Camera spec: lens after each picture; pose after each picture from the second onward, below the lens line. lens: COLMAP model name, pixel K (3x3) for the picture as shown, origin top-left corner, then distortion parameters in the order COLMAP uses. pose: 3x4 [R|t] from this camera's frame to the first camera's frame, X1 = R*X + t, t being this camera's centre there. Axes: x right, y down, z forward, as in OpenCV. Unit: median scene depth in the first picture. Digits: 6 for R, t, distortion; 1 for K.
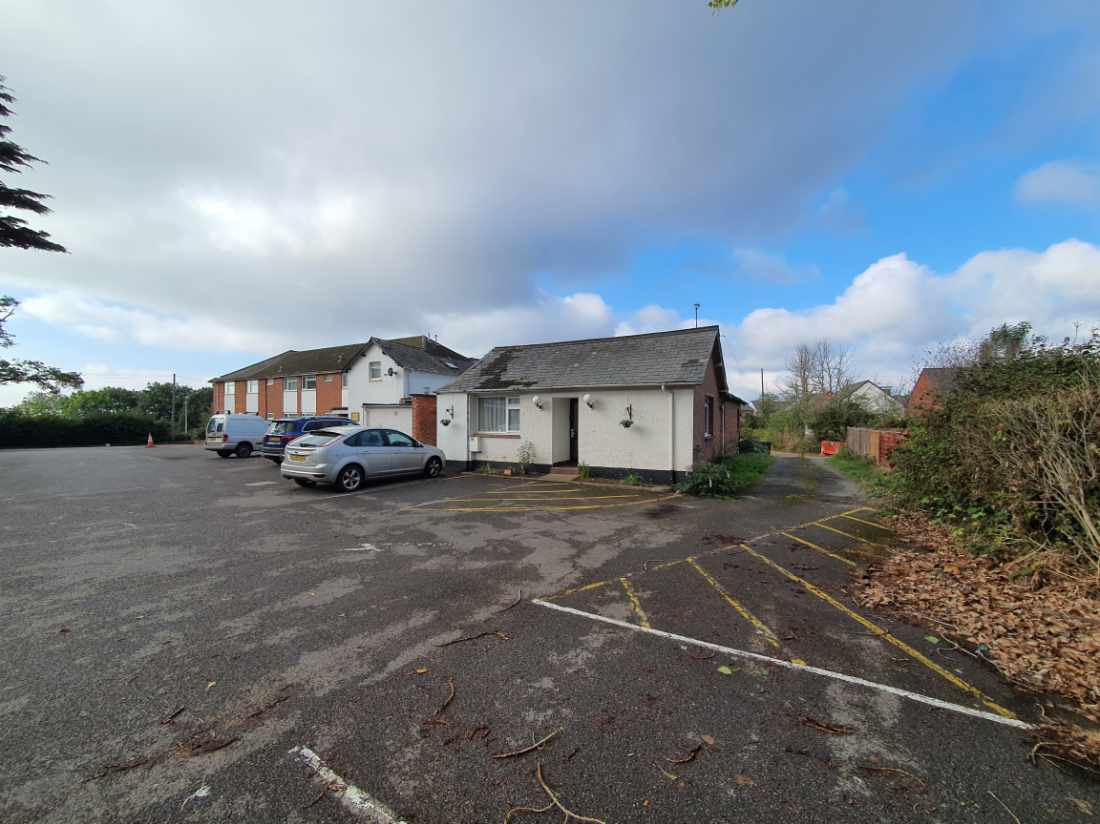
lens RADIAL K [[437.7, 0, 544.5], [0, 437.7, 423.3], [0, 0, 1]] dist [-0.001117, -0.000127]
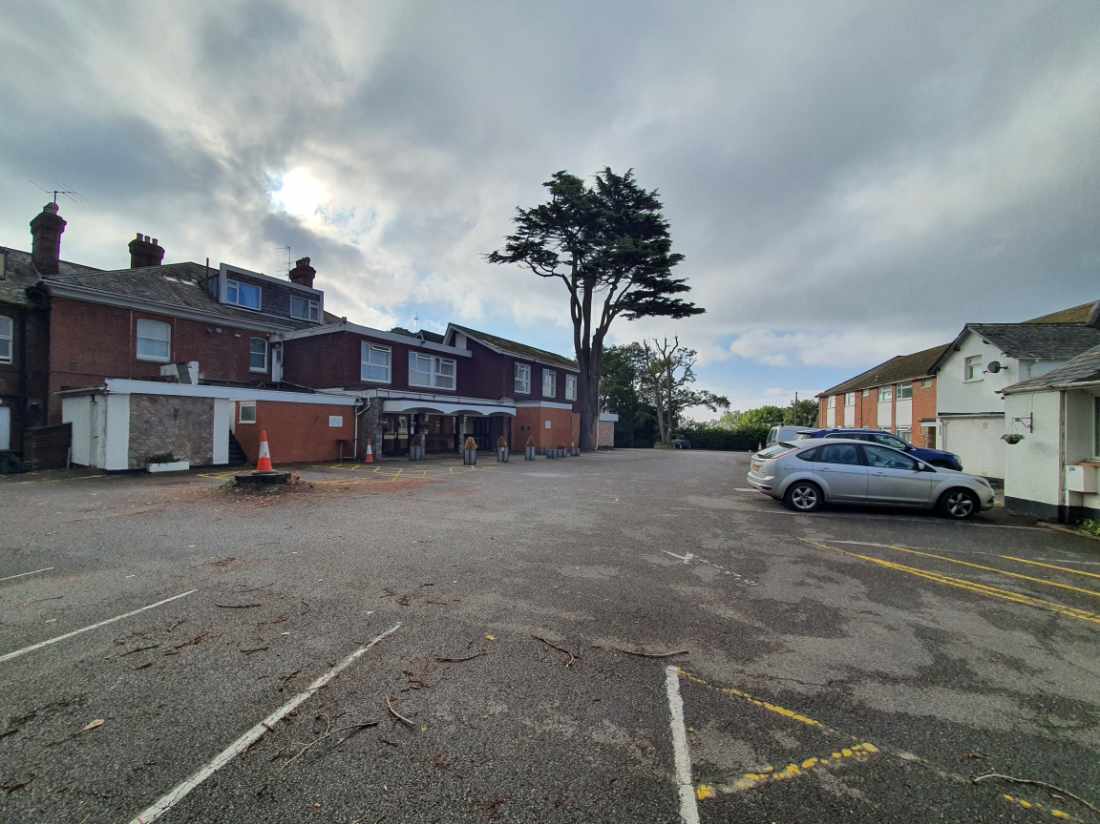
lens RADIAL K [[437.7, 0, 544.5], [0, 437.7, 423.3], [0, 0, 1]] dist [-0.001117, -0.000127]
pose [[0.282533, -0.005625, -0.959241, 0.264778], [-0.024577, 0.999612, -0.013101, 0.000990], [0.958943, 0.027277, 0.282286, 0.235854]]
